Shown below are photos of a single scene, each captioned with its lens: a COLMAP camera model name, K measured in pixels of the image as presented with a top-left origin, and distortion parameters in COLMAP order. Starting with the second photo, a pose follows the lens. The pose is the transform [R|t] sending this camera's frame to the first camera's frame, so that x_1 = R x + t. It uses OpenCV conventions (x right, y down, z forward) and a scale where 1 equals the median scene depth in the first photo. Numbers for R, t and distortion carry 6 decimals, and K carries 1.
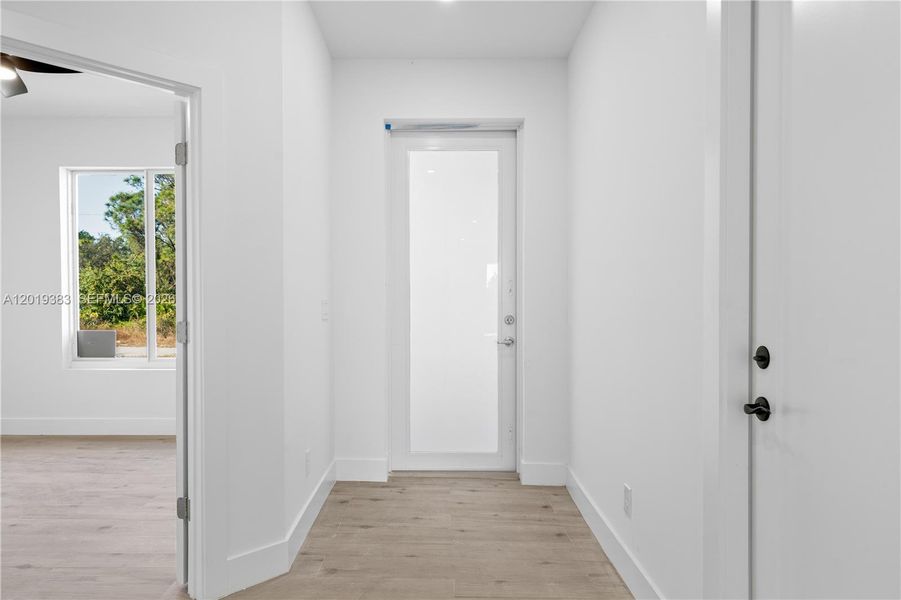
lens RADIAL K [[577.2, 0, 447.5], [0, 577.2, 311.1], [0, 0, 1]] dist [0.002433, 0.001071]
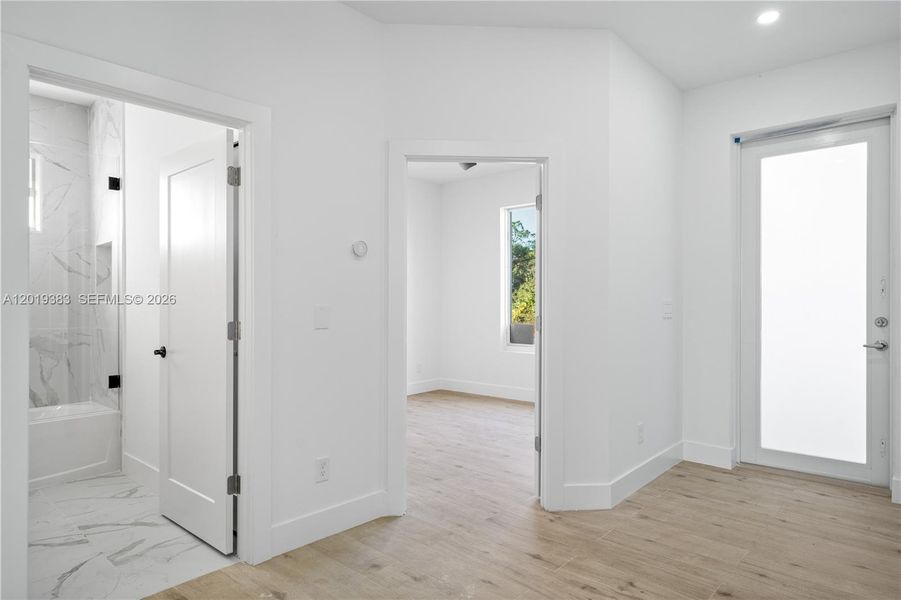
lens RADIAL K [[528.5, 0, 450.5], [0, 528.5, 300.0], [0, 0, 1]] dist [0.002611, -0.000226]
pose [[0.756335, -0.004908, -0.654166, 0.152963], [-0.008785, 0.999805, -0.017659, 0.000975], [0.654125, 0.019103, 0.756145, -0.100560]]
